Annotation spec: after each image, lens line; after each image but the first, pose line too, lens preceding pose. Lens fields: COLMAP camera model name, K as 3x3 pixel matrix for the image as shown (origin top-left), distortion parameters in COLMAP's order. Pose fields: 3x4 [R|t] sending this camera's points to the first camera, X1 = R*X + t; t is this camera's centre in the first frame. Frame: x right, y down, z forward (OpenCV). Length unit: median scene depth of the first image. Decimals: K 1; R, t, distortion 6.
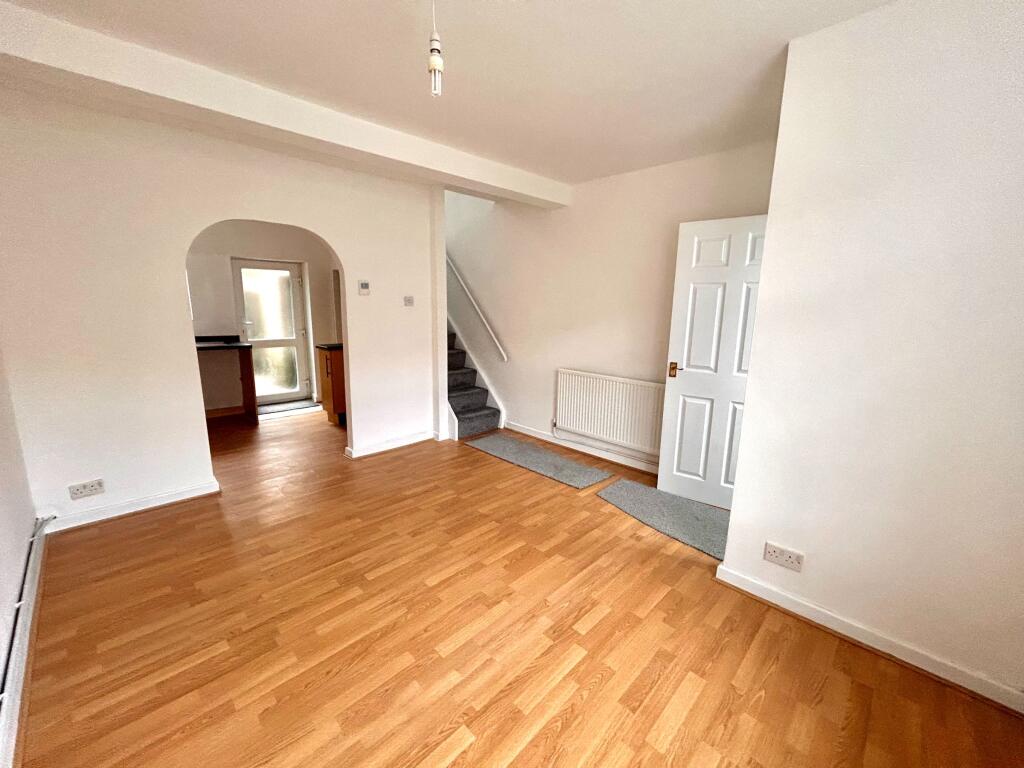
lens RADIAL K [[411.8, 0, 508.0], [0, 411.8, 381.7], [0, 0, 1]] dist [-0.012618, 0.006300]
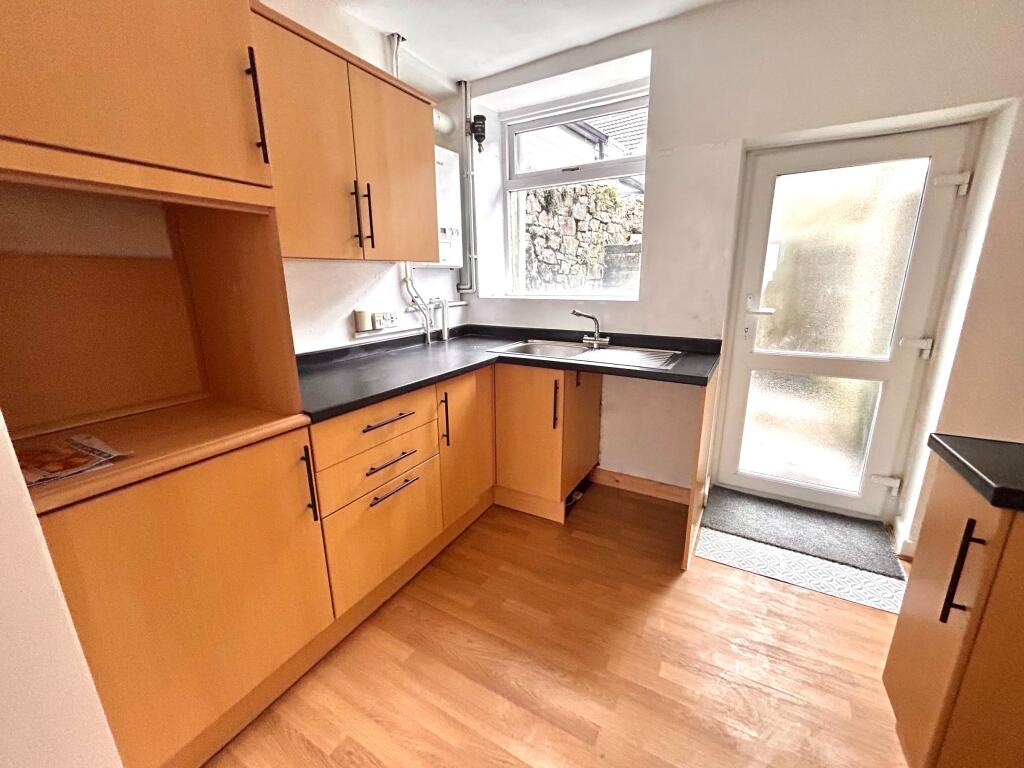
lens RADIAL K [[411.8, 0, 508.0], [0, 411.8, 381.7], [0, 0, 1]] dist [-0.012618, 0.006300]
pose [[0.256096, 0.212760, -0.942946, -0.282824], [-0.160702, 0.971274, 0.175507, -0.103510], [0.953200, 0.106587, 0.282930, 0.629032]]
